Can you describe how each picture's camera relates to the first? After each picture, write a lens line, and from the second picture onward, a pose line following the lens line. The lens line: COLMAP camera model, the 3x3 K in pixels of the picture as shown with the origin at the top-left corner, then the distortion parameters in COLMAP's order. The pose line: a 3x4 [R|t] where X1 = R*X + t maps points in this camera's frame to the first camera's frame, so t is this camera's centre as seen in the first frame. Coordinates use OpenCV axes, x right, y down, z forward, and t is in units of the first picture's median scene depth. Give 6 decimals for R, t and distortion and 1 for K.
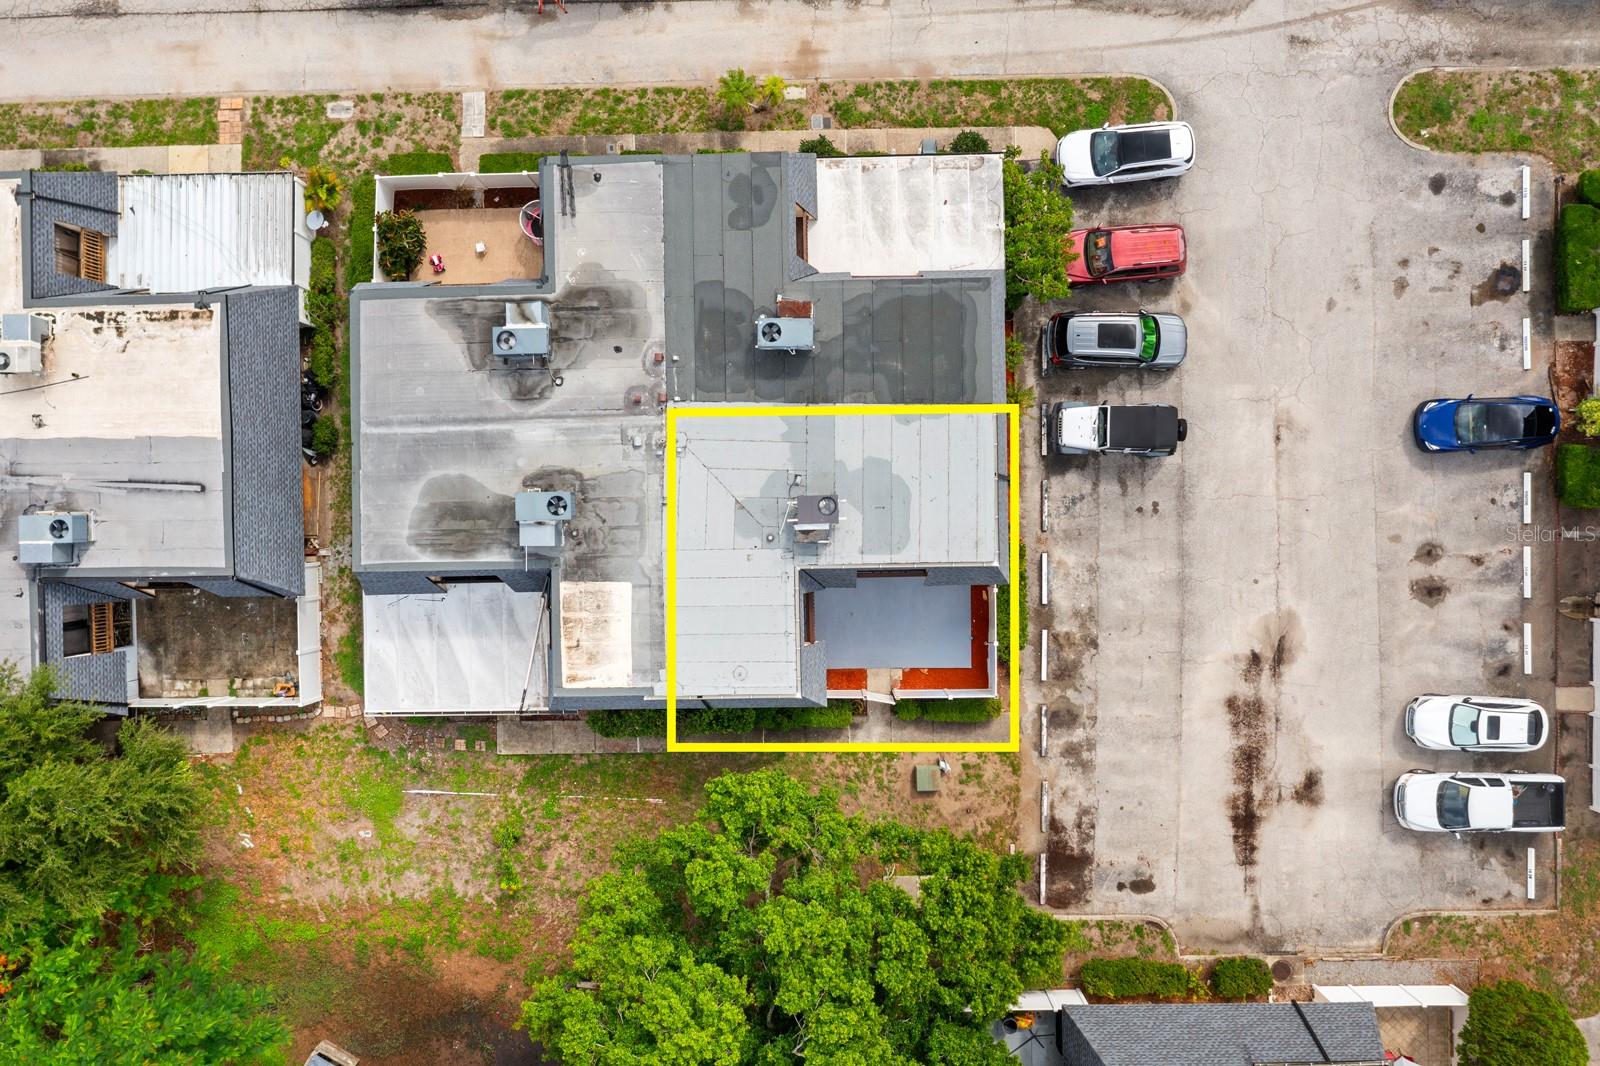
lens RADIAL K [[1243.1, 0, 800.0], [0, 1243.1, 533.0], [0, 0, 1]] dist [-0.007191, -0.002692]
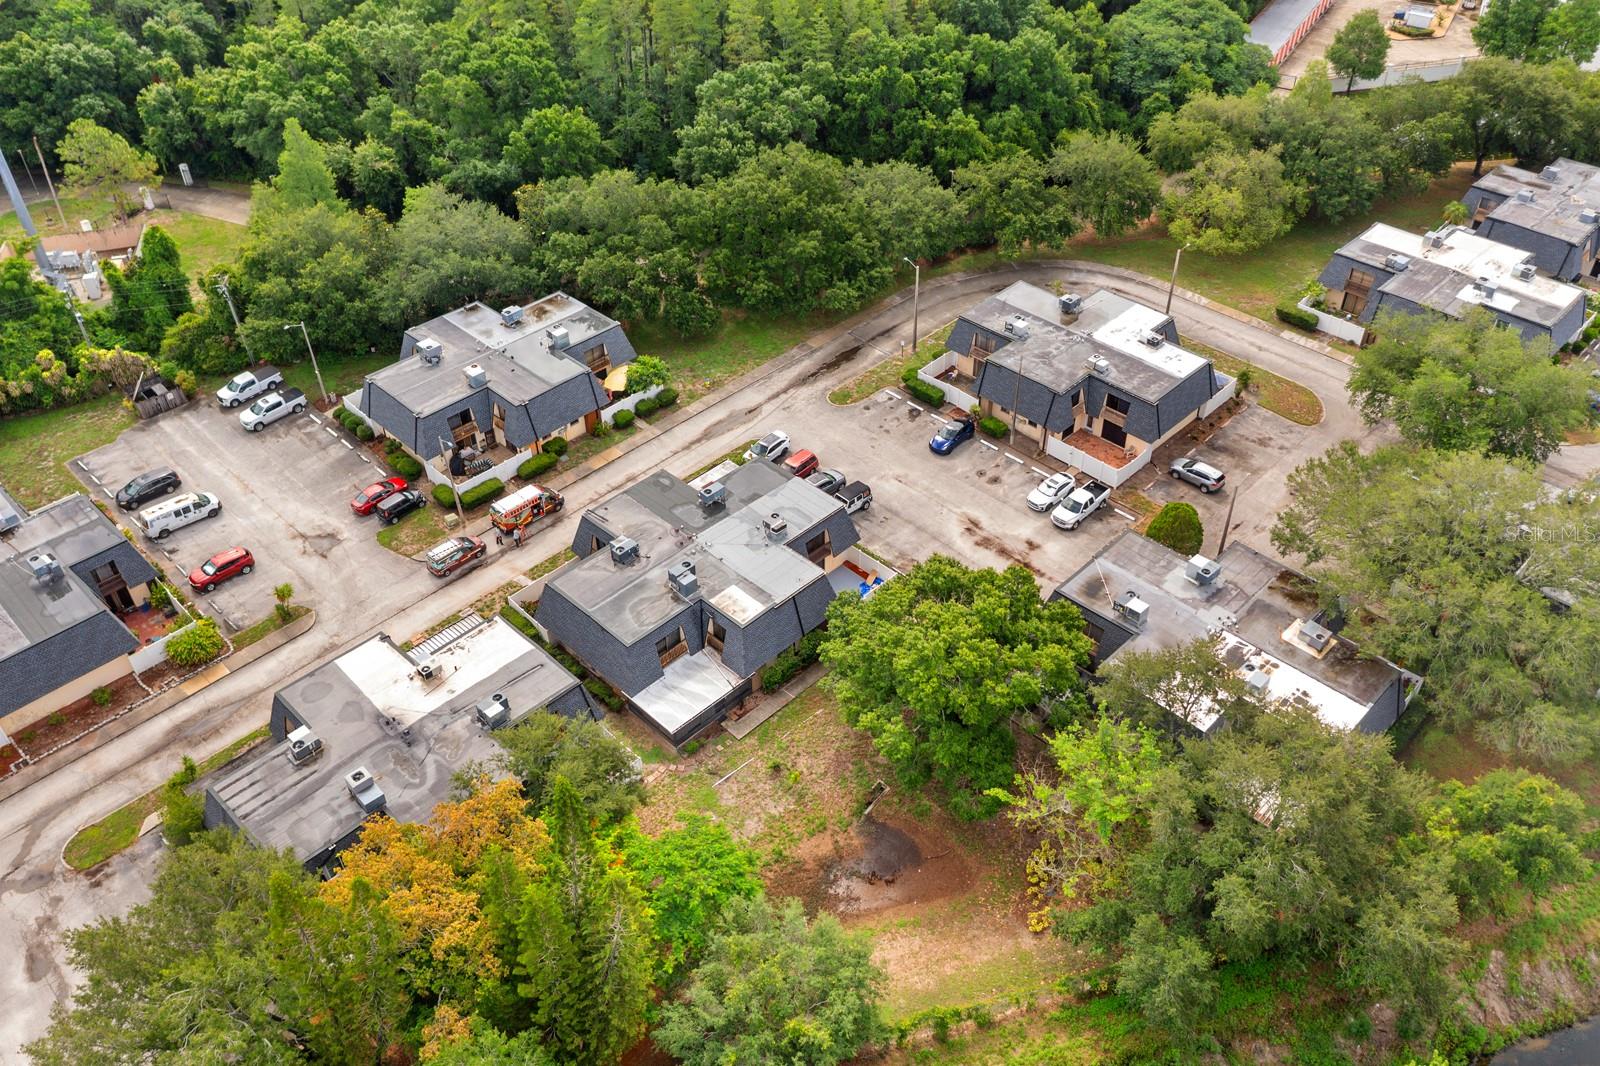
lens RADIAL K [[1243.1, 0, 800.0], [0, 1243.1, 533.0], [0, 0, 1]] dist [-0.007191, -0.002692]
pose [[0.717353, -0.446974, 0.534433, -1.015509], [0.696599, 0.446441, -0.561641, 1.127043], [0.012446, 0.775180, 0.631618, -0.373887]]
